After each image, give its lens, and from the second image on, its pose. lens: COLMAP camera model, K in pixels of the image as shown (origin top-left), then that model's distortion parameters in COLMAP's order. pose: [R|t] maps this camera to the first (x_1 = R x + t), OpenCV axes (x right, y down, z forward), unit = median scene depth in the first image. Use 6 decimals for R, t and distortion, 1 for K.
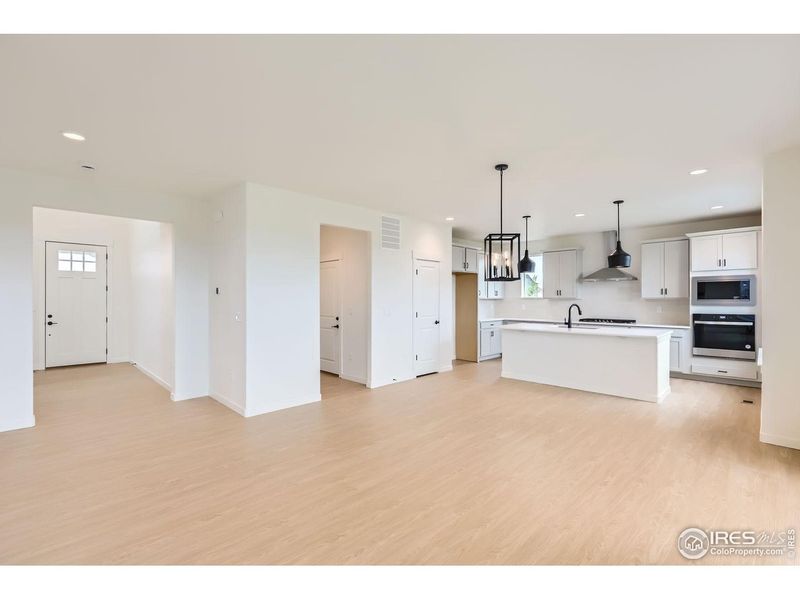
lens RADIAL K [[365.8, 0, 404.7], [0, 365.8, 297.3], [0, 0, 1]] dist [-0.005082, 0.003707]
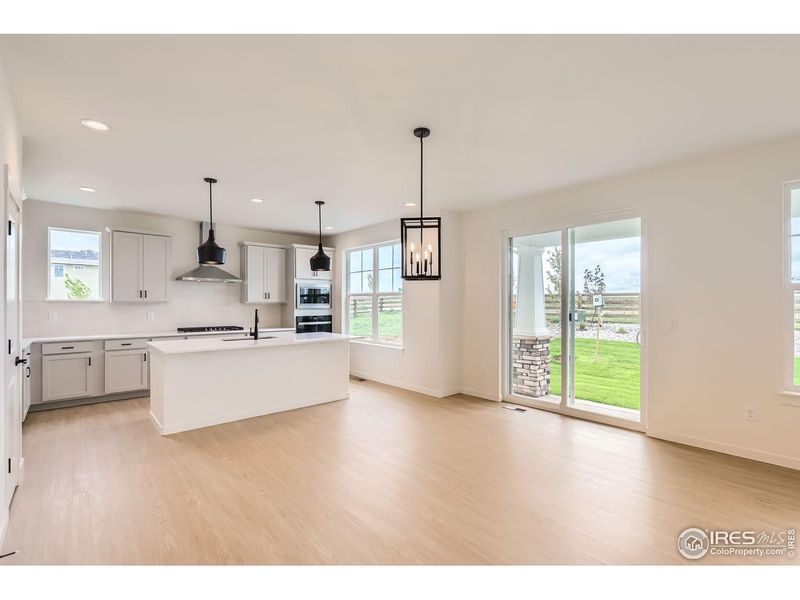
lens RADIAL K [[365.8, 0, 399.5], [0, 365.8, 304.9], [0, 0, 1]] dist [-0.005082, 0.003707]
pose [[0.066405, -0.002000, 0.997791, -0.273445], [-0.004490, 0.999987, 0.002303, 0.005096], [-0.997783, -0.004633, 0.066395, 0.547277]]
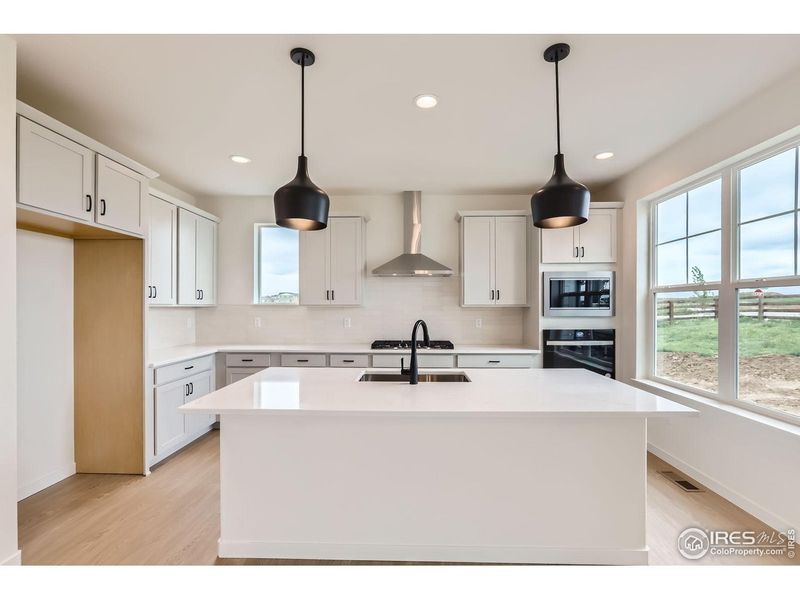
lens RADIAL K [[365.8, 0, 404.2], [0, 365.8, 307.6], [0, 0, 1]] dist [-0.005082, 0.003707]
pose [[0.729911, -0.000491, 0.683542, 0.158945], [-0.003013, 0.999988, 0.003935, 0.003946], [-0.683536, -0.004931, 0.729901, 0.627034]]
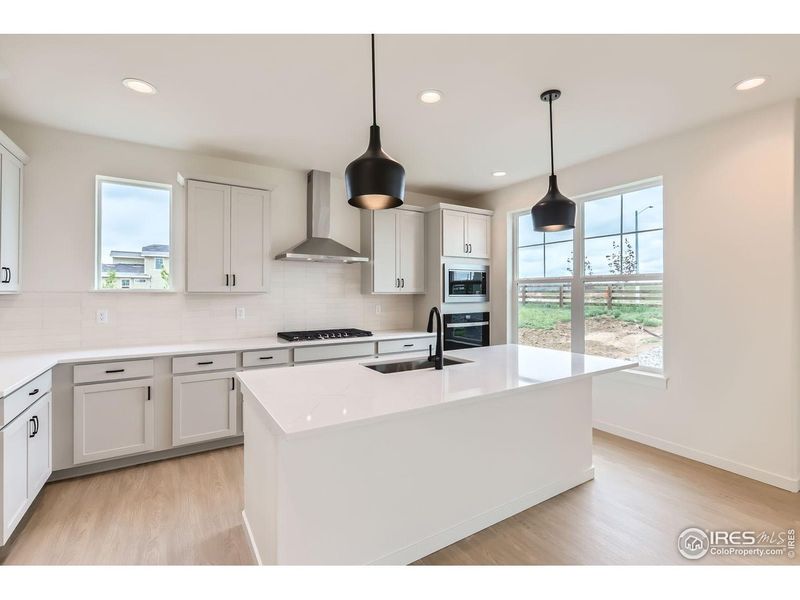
lens RADIAL K [[365.8, 0, 403.3], [0, 365.8, 293.8], [0, 0, 1]] dist [-0.005082, 0.003707]
pose [[0.233422, 0.000600, 0.972375, 0.053375], [-0.003213, 0.999995, 0.000154, 0.003864], [-0.972370, -0.003161, 0.233422, 0.811609]]
